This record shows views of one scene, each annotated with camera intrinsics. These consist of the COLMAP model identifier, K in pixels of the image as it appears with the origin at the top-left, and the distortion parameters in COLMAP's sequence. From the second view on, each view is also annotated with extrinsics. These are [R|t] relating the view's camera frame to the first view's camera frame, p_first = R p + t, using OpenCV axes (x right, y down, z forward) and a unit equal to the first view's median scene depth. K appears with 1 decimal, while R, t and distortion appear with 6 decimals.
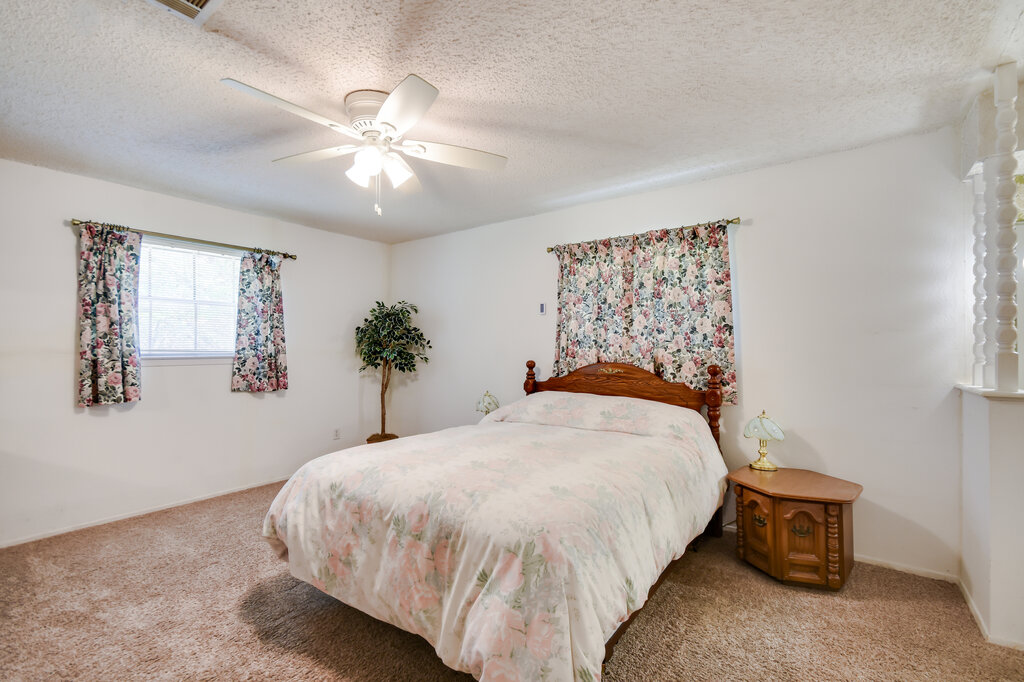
lens RADIAL K [[453.2, 0, 512.9], [0, 453.2, 346.5], [0, 0, 1]] dist [0.011105, 0.000109]
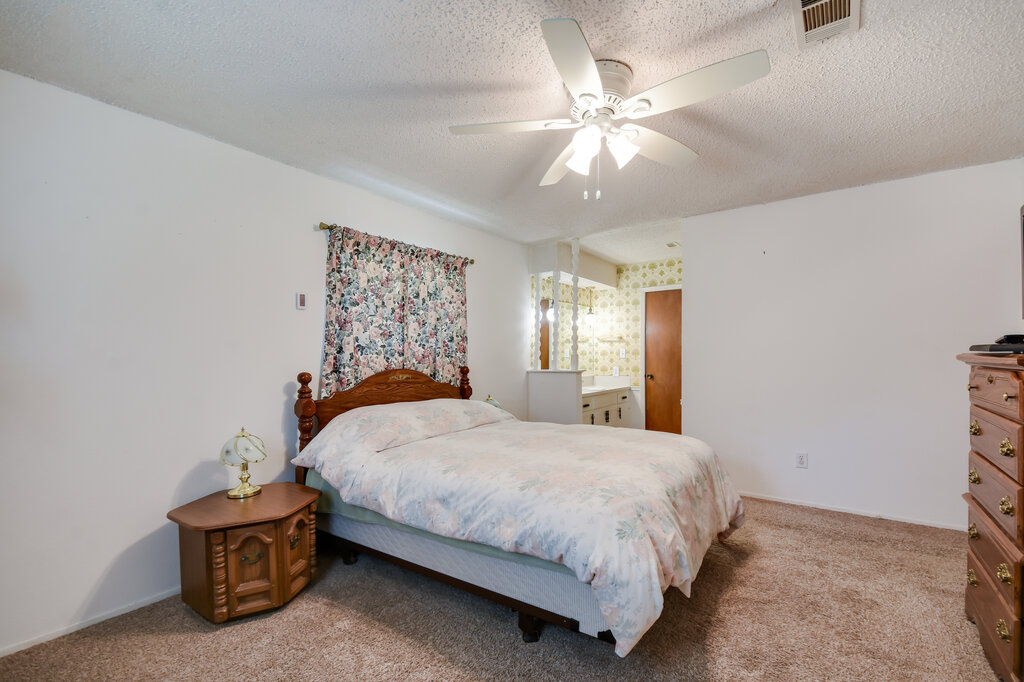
lens RADIAL K [[457.5, 0, 515.6], [0, 457.5, 357.8], [0, 0, 1]] dist [0.000092, 0.000030]
pose [[-0.018016, -0.007965, 0.999806, -0.780616], [0.007938, 0.999936, 0.008110, 0.005262], [-0.999806, 0.008083, -0.017952, 0.776761]]
